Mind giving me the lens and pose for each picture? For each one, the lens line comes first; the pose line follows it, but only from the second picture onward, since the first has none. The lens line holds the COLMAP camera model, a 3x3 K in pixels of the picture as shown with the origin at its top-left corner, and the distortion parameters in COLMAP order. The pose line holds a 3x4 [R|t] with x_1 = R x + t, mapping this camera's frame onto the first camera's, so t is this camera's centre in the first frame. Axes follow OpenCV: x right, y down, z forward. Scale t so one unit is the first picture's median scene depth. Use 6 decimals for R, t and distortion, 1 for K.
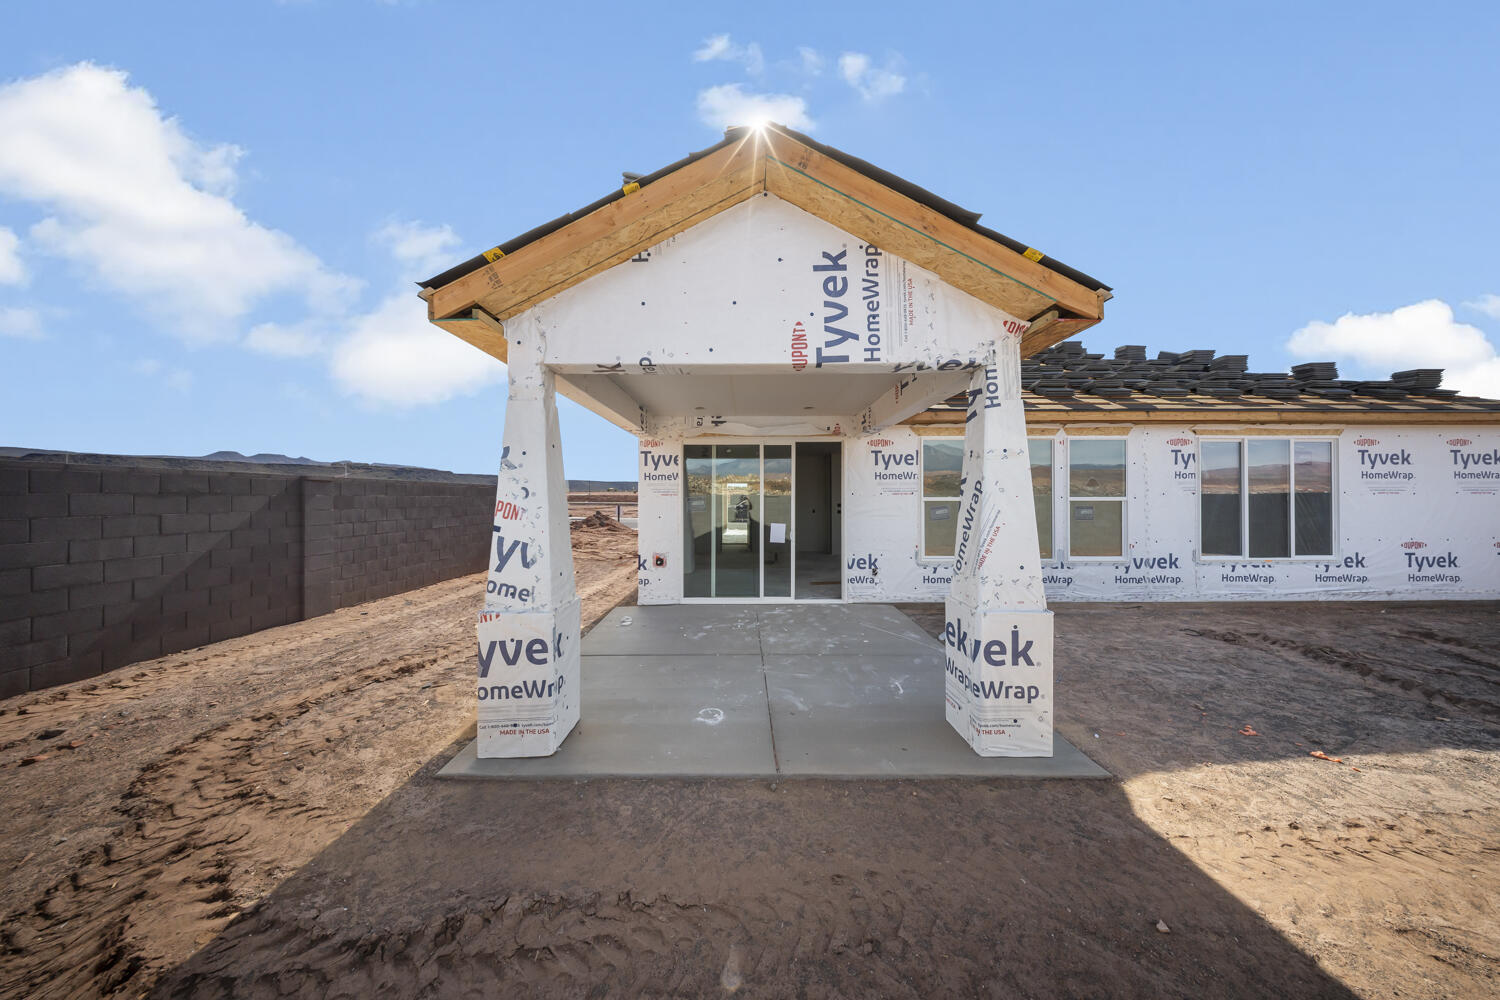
lens RADIAL K [[436.6, 0, 744.4], [0, 436.6, 502.7], [0, 0, 1]] dist [-0.008311, -0.000151]
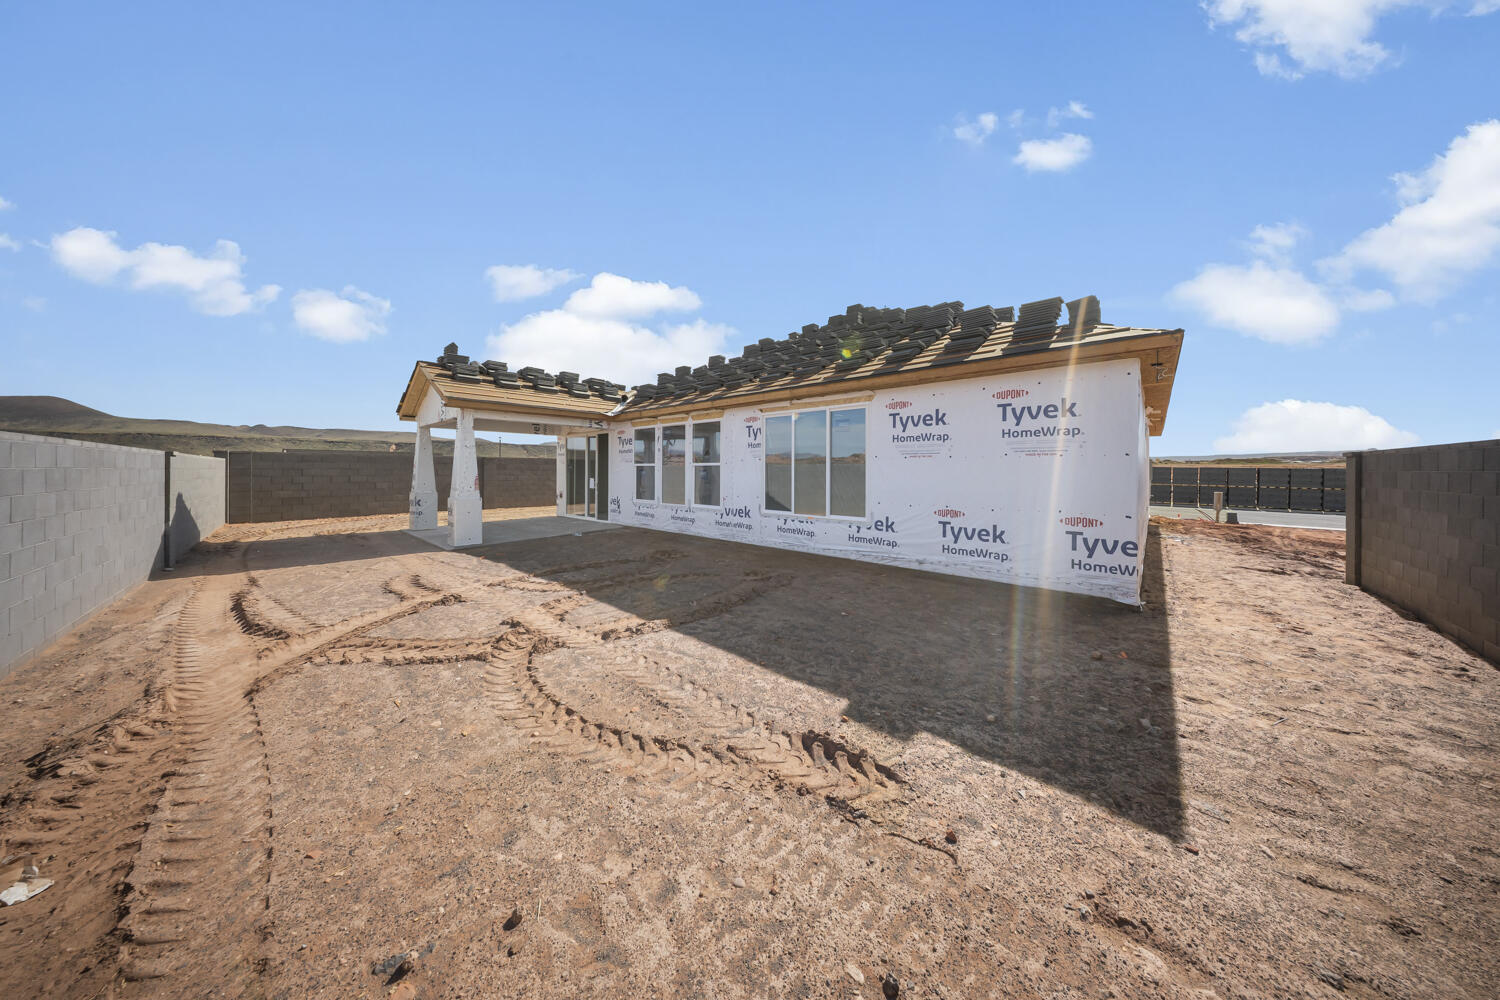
lens RADIAL K [[449.9, 0, 749.4], [0, 449.9, 468.4], [0, 0, 1]] dist [0.000466, -0.000031]
pose [[0.746302, 0.001008, -0.665607, 1.887959], [0.005232, 0.999959, 0.007381, -0.005709], [0.665587, -0.008991, 0.746266, 0.003703]]
